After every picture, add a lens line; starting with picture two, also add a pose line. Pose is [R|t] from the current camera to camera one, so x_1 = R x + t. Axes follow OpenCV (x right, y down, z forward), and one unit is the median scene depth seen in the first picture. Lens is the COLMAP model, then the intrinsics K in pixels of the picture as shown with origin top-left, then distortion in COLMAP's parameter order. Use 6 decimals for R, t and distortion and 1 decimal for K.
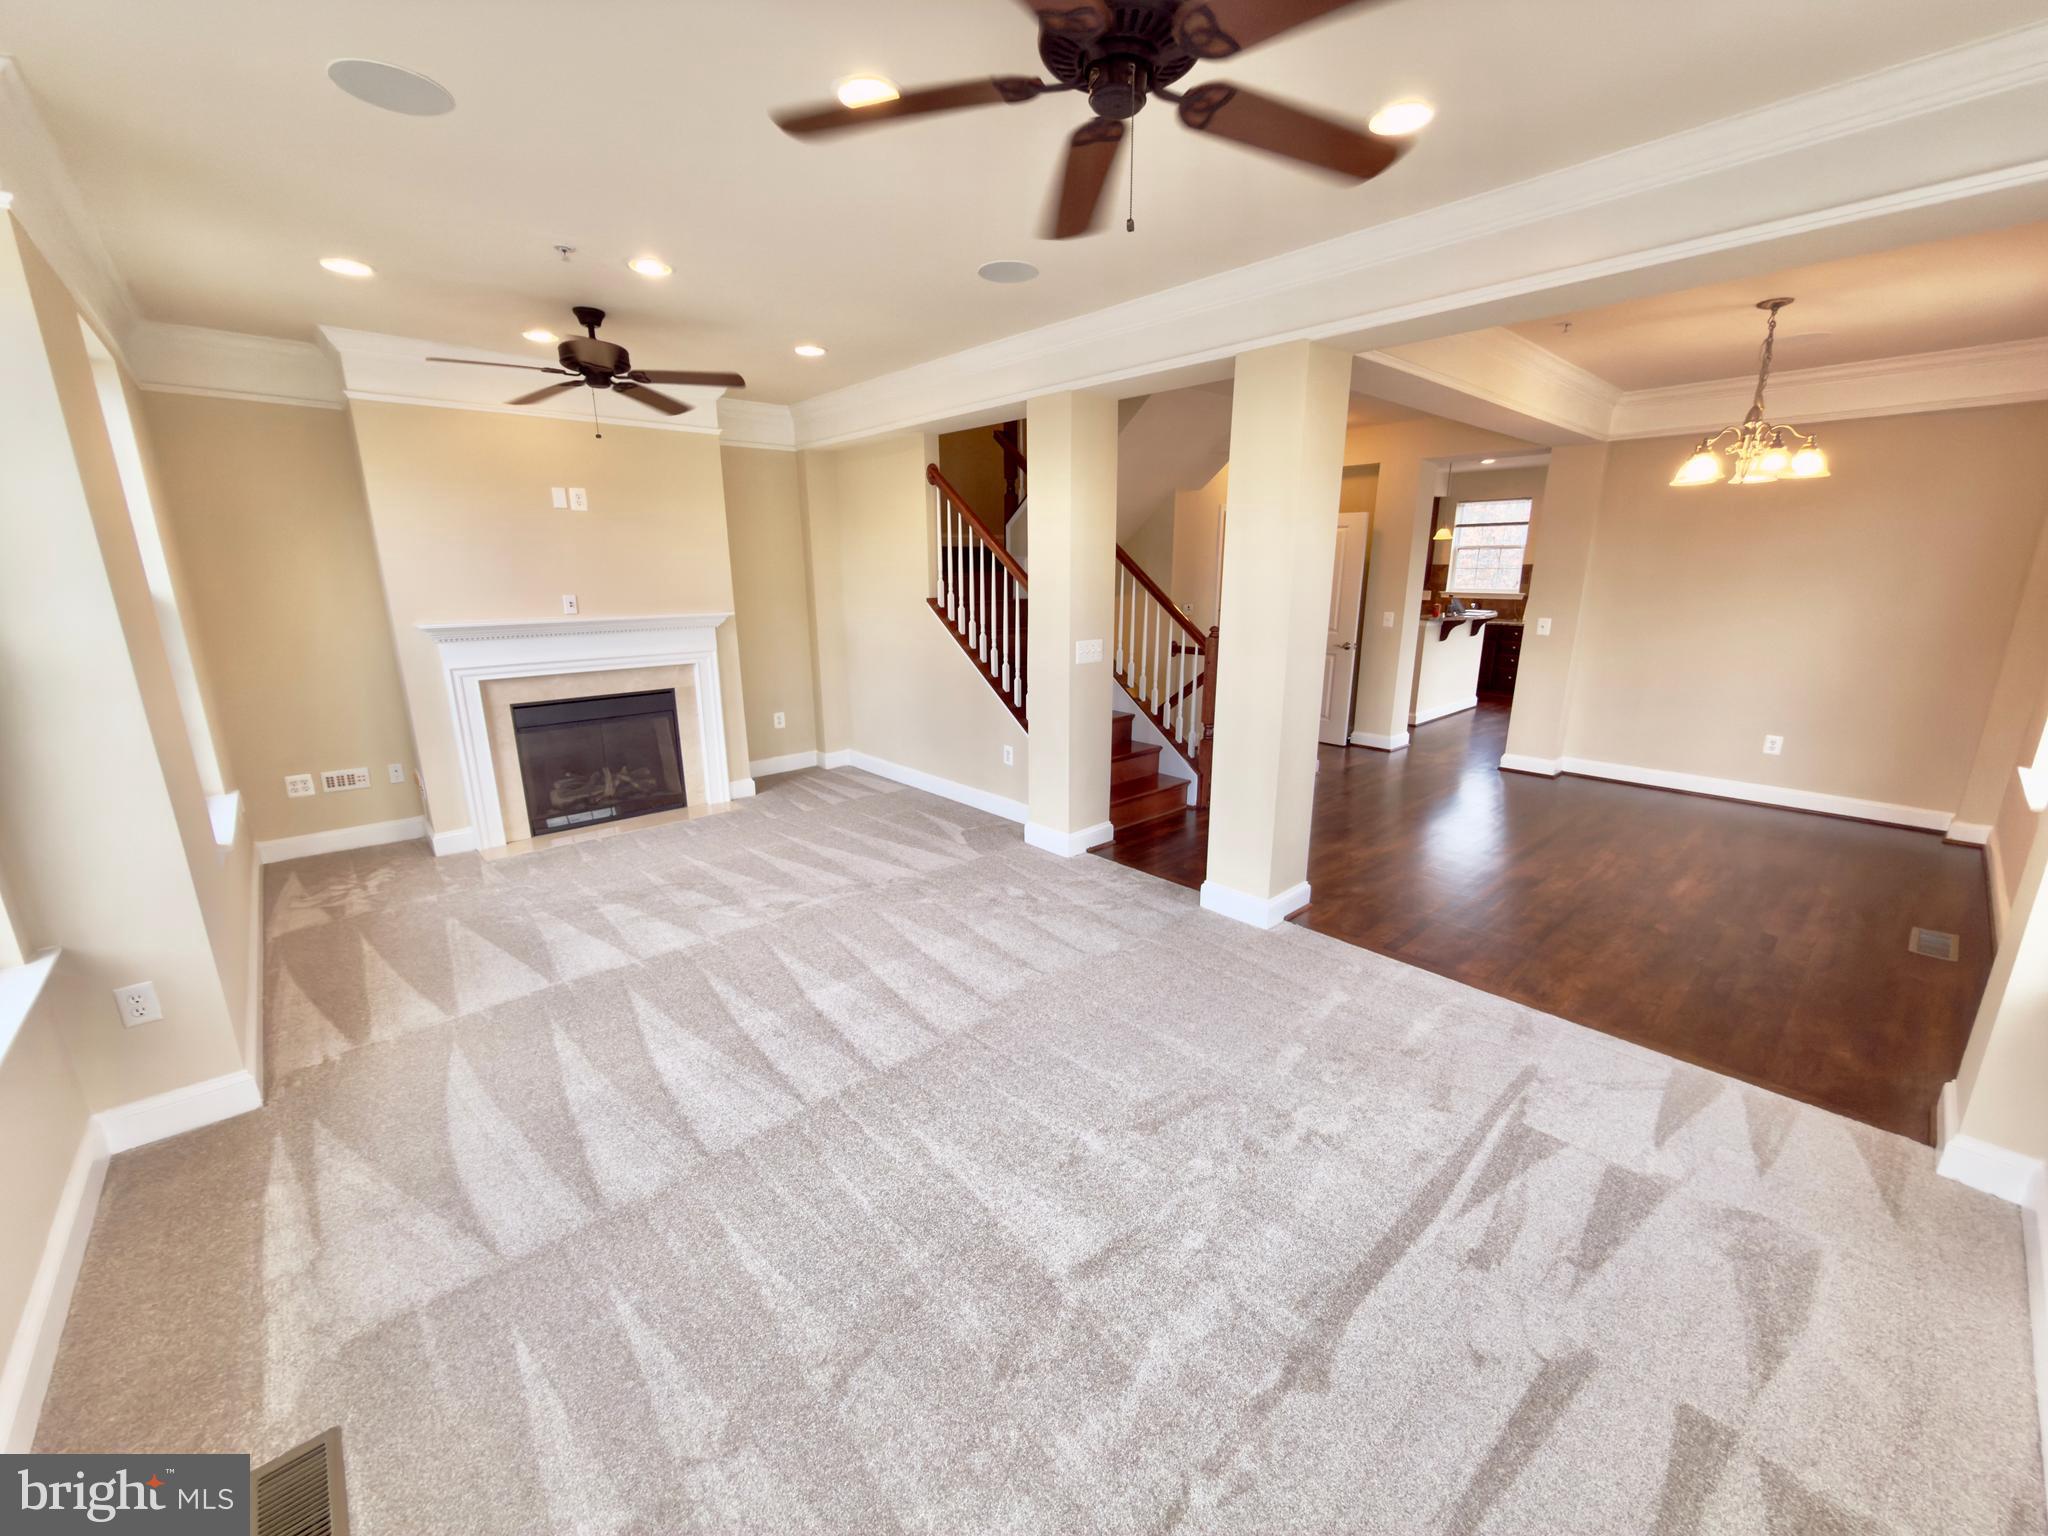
lens RADIAL K [[815.0, 0, 1029.2], [0, 815.0, 769.3], [0, 0, 1]] dist [0.001625, 0.000294]
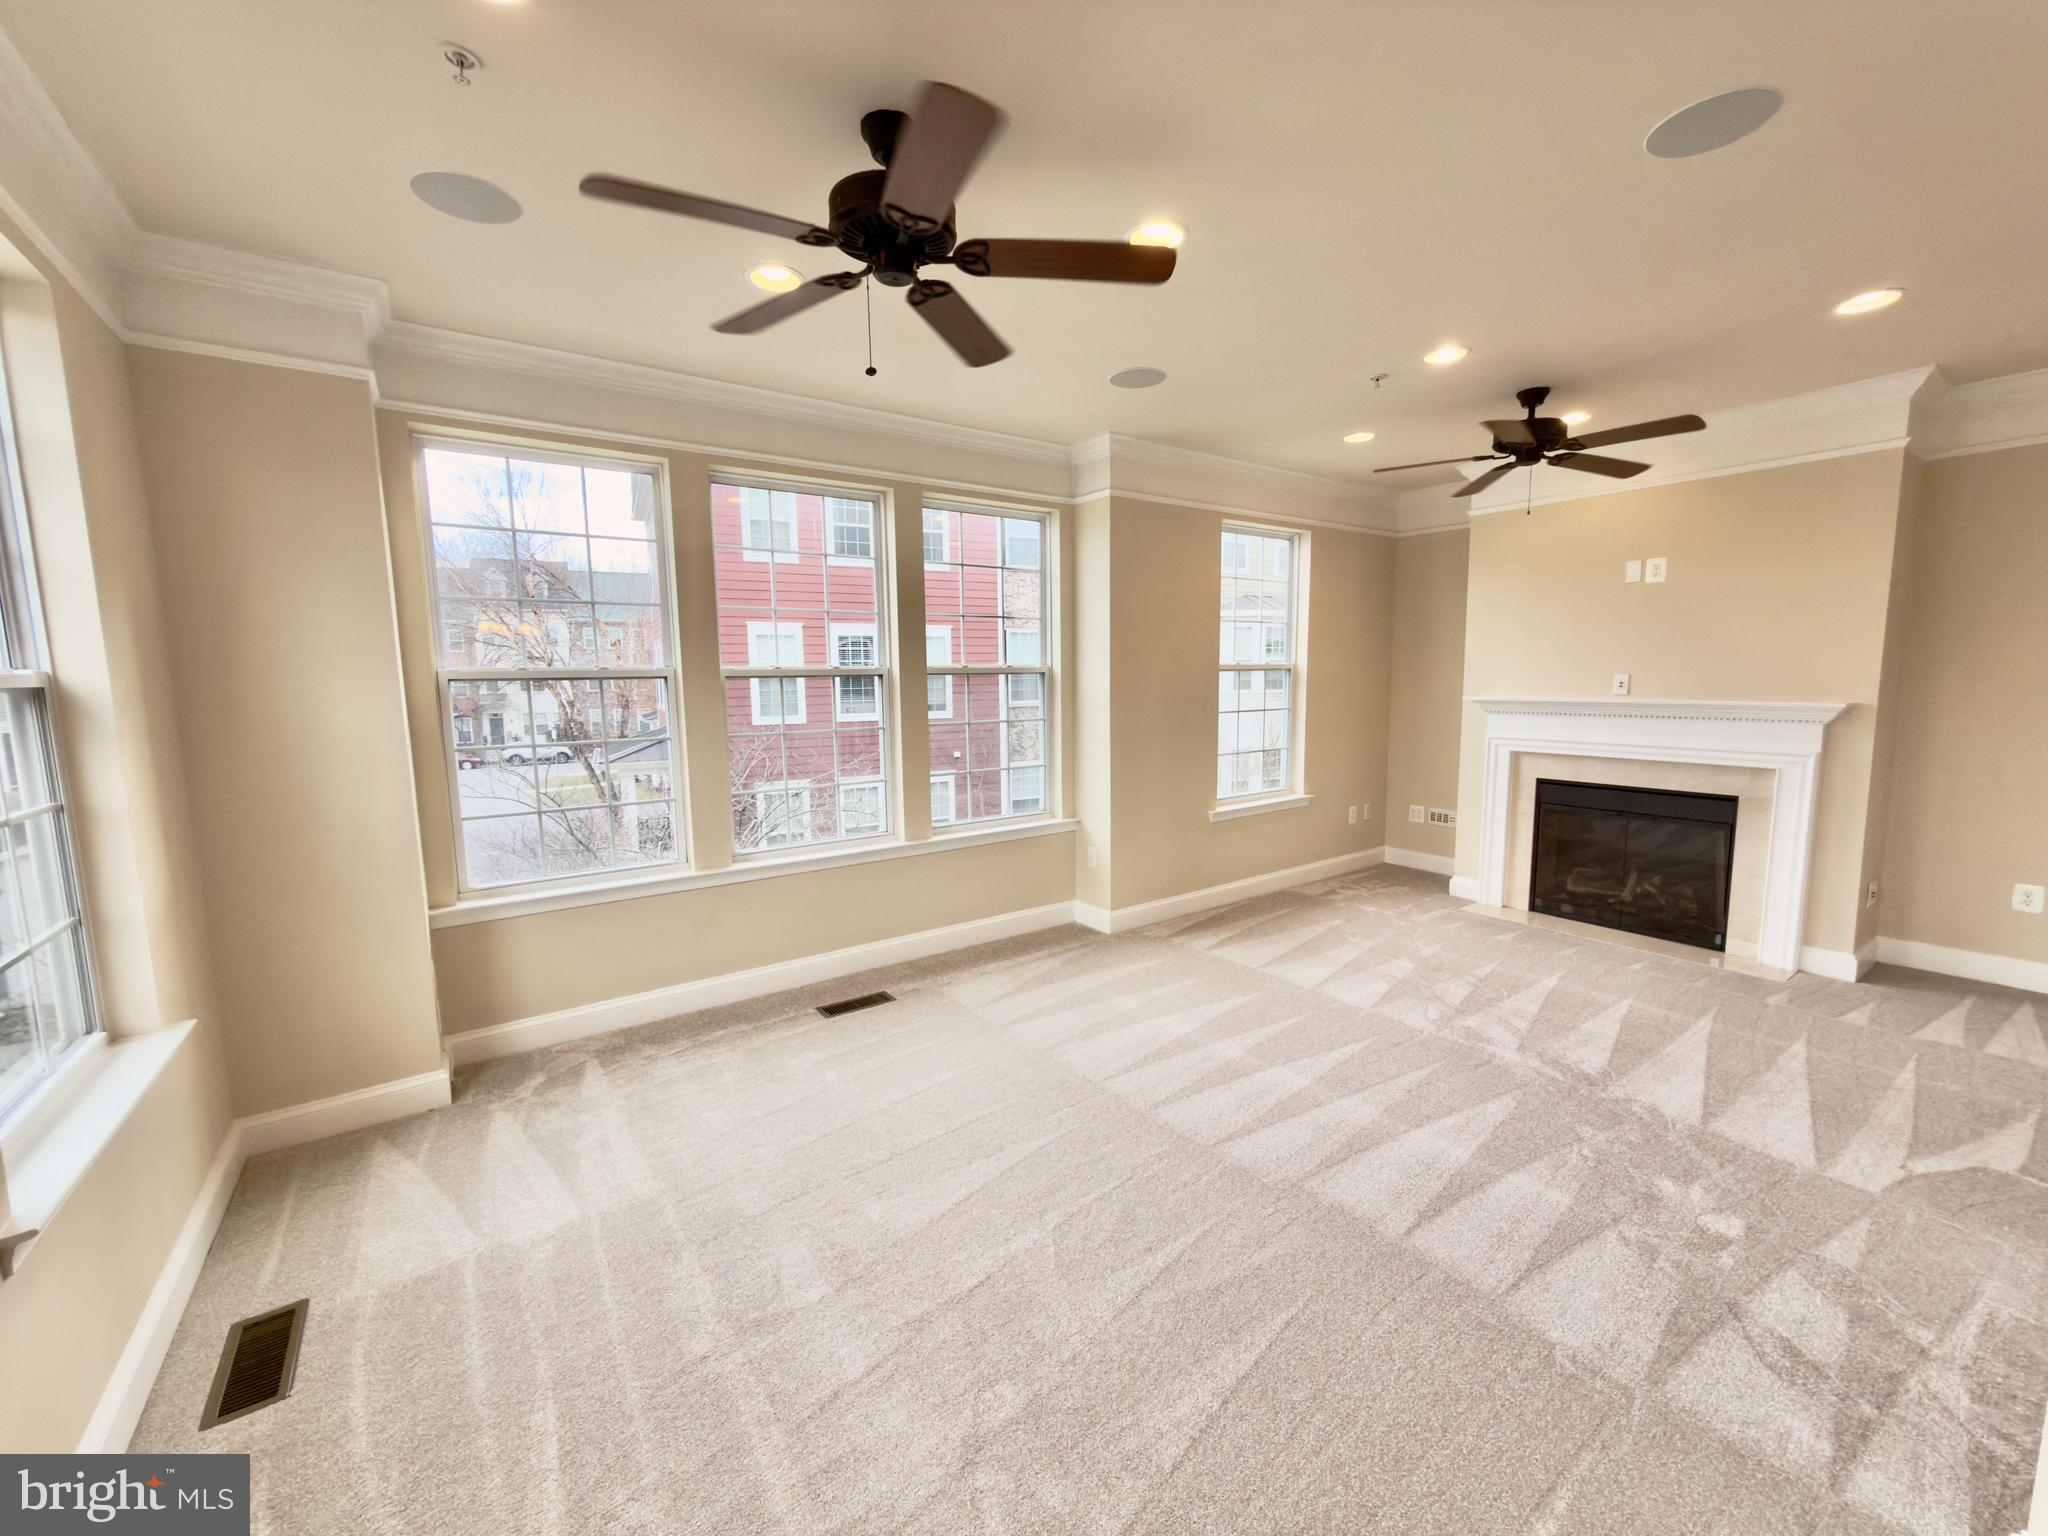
lens RADIAL K [[815.0, 0, 1029.2], [0, 815.0, 769.3], [0, 0, 1]] dist [0.001625, 0.000294]
pose [[-0.115547, 0.120271, -0.985994, 0.491610], [-0.236173, 0.960850, 0.144880, -0.096917], [0.964817, 0.249605, -0.082618, 0.514217]]
